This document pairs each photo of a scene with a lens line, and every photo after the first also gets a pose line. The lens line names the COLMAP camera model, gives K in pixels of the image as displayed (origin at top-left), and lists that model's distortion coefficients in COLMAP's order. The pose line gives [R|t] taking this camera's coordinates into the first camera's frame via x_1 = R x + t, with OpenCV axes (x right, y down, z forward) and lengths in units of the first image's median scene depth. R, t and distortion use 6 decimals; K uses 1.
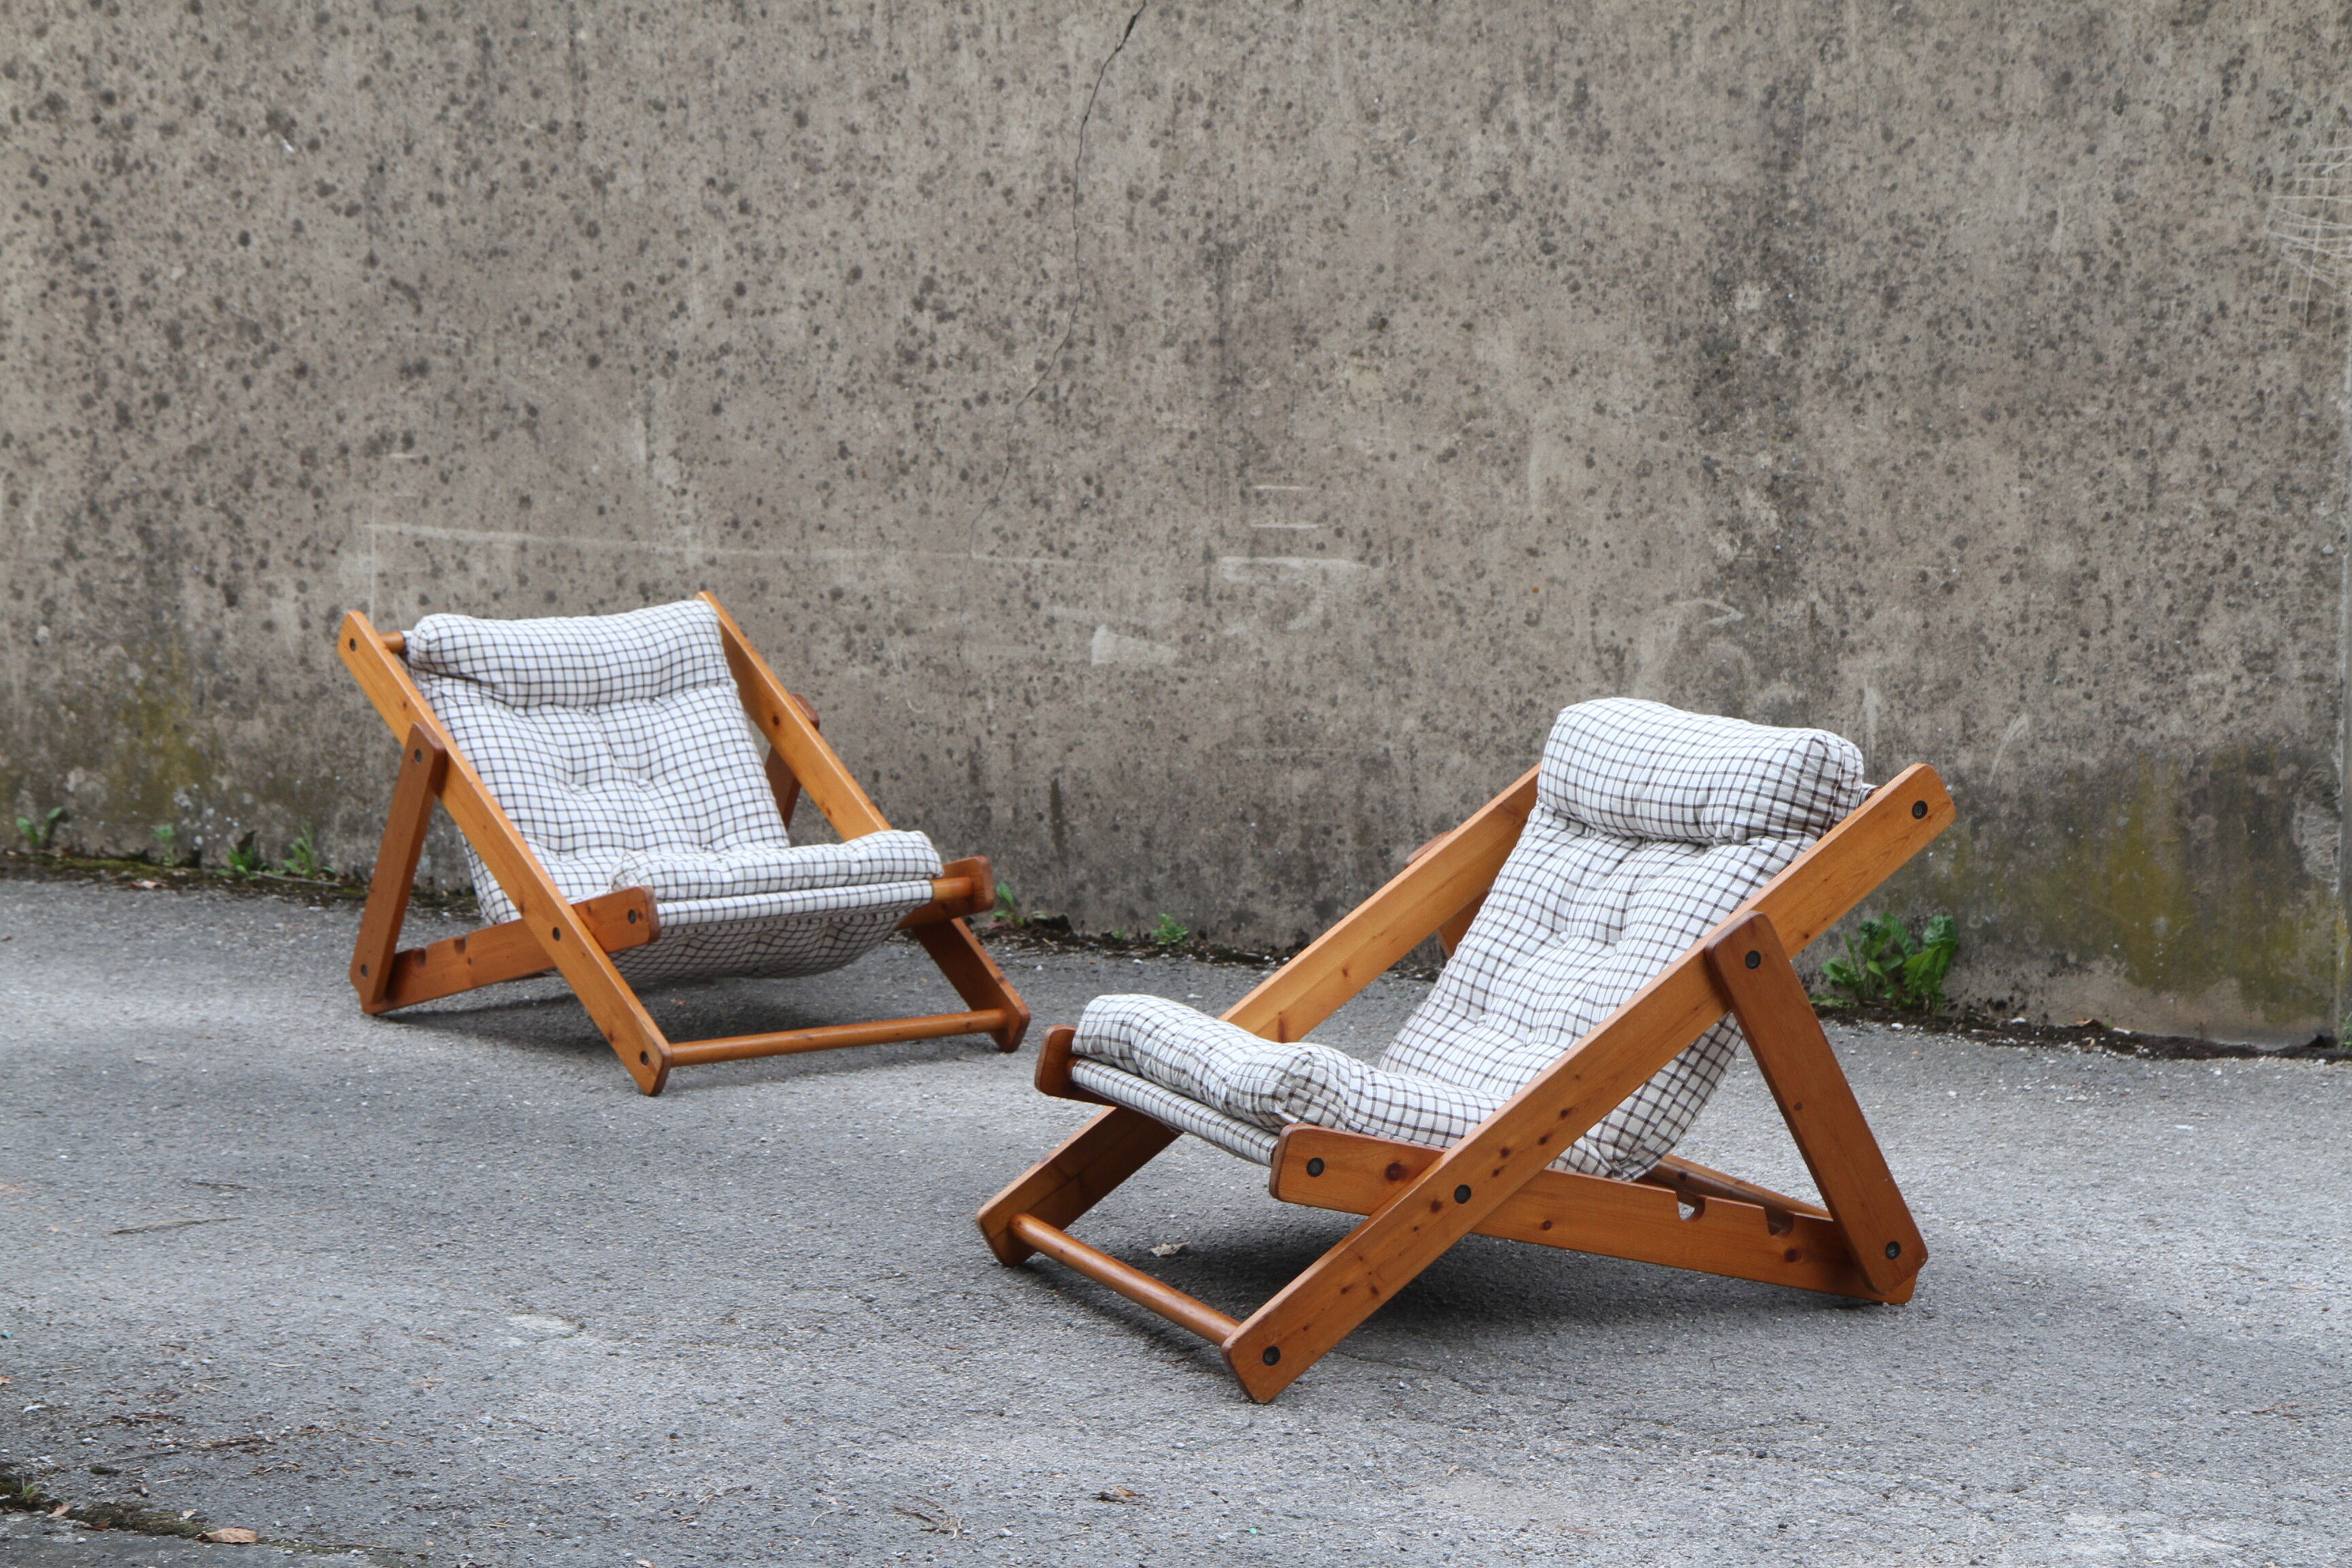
lens RADIAL K [[4459.1, 0, 1195.3], [0, 4459.1, 820.9], [0, 0, 1]] dist [0.170537, 0.667625]
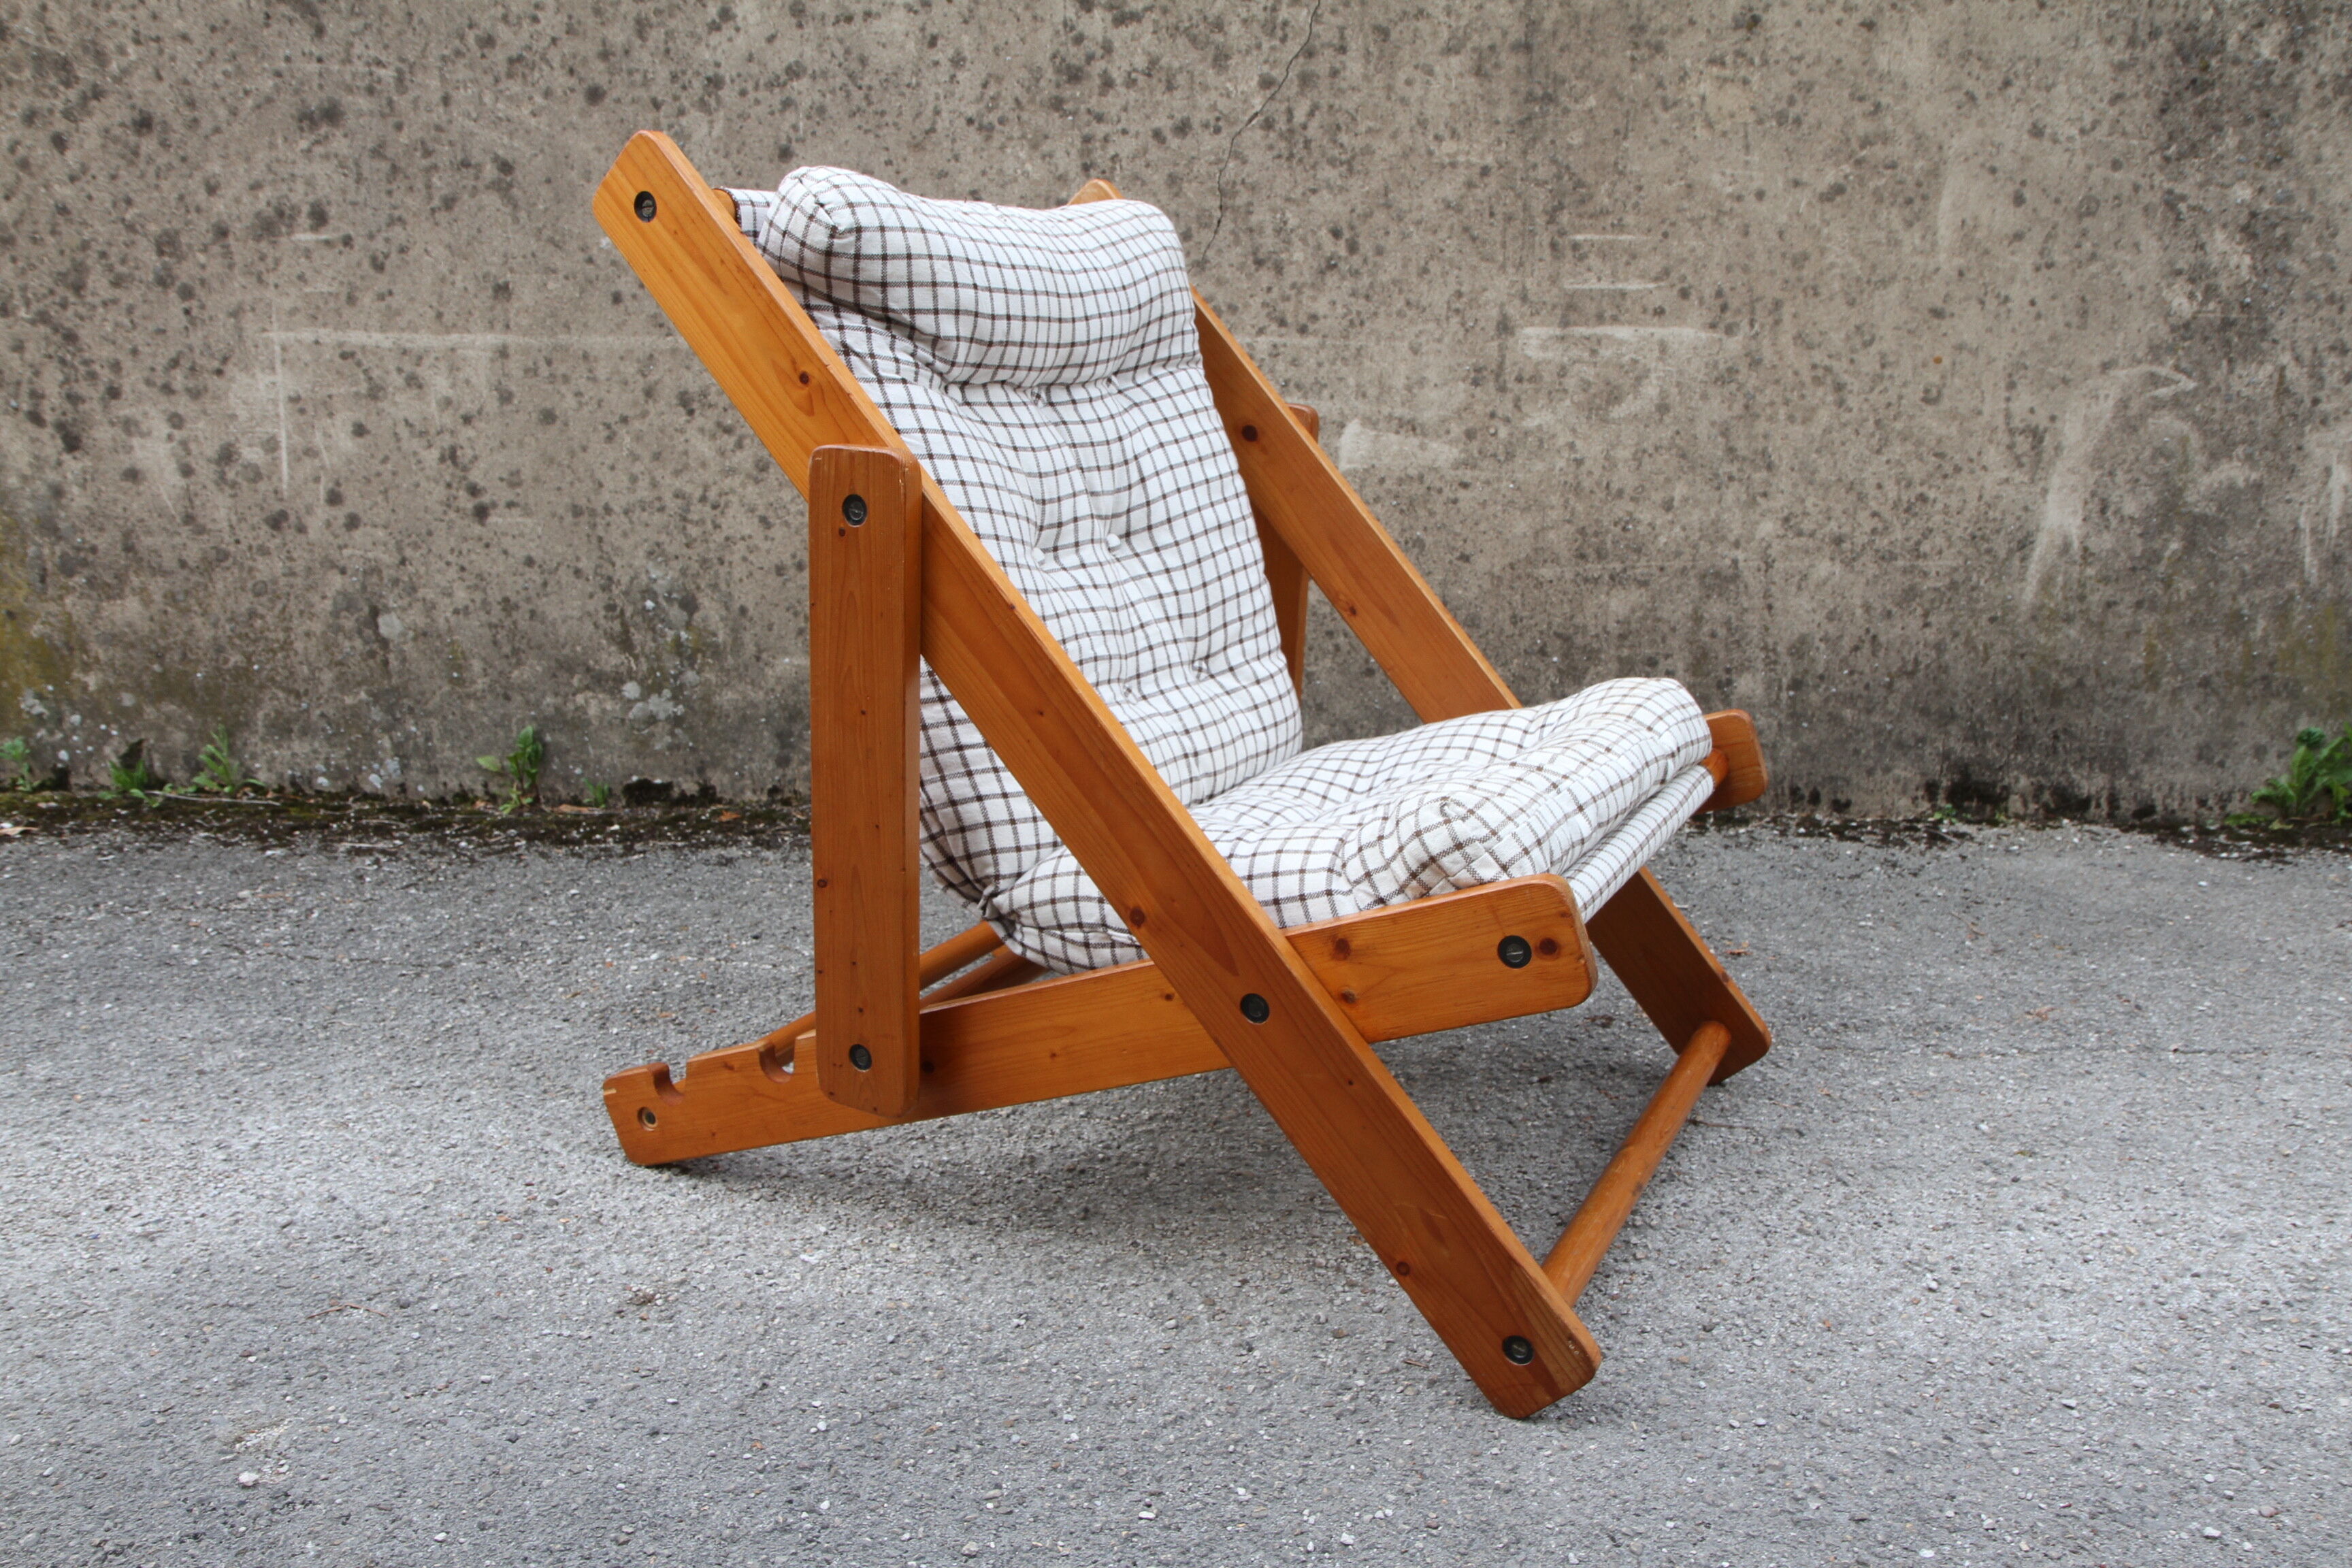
lens RADIAL K [[1793.1, 0, 1176.0], [0, 1793.1, 772.0], [0, 0, 1]] dist [-0.101249, 0.102521]
pose [[0.918683, -0.104186, 0.381006, -0.181176], [0.053487, 0.988515, 0.141341, -0.029216], [-0.391356, -0.109469, 0.913705, 0.732631]]
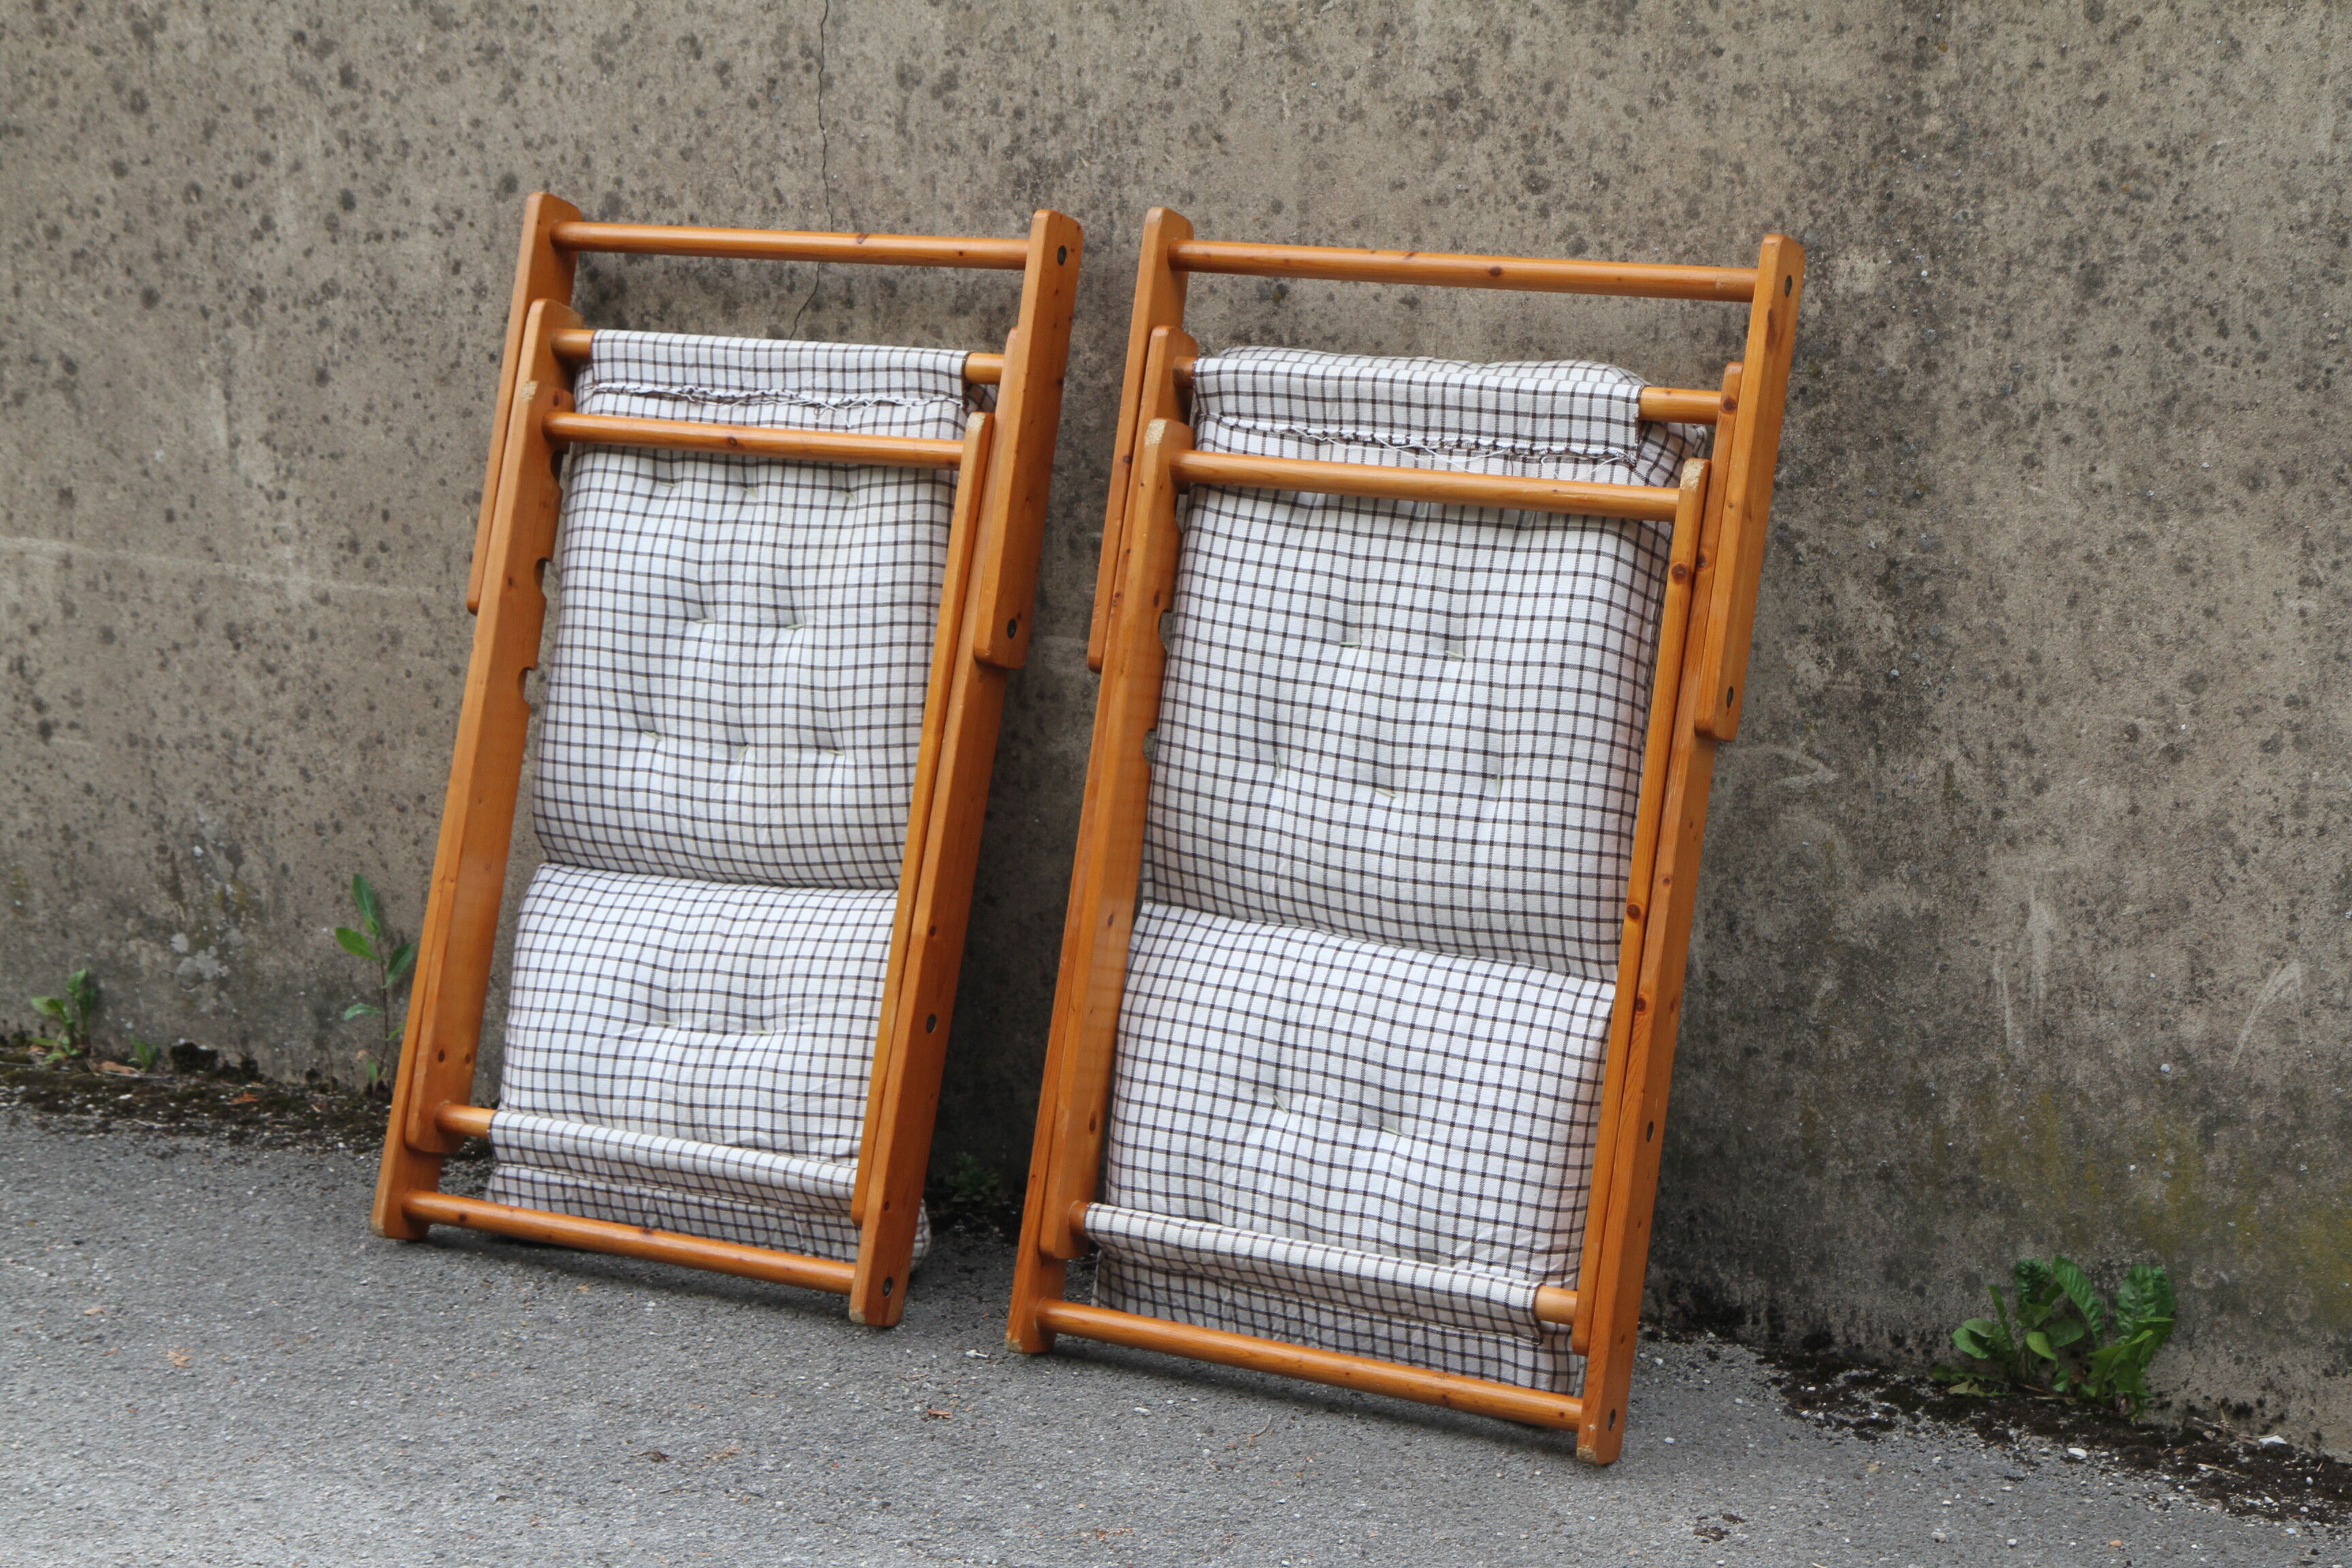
lens RADIAL K [[3955.7, 0, 1184.8], [0, 3955.7, 809.8], [0, 0, 1]] dist [0.159583, 0.346766]
pose [[0.999502, 0.005573, -0.031051, 0.045721], [-0.002408, 0.994877, 0.101062, -0.093657], [0.031455, -0.100937, 0.994395, 0.418594]]
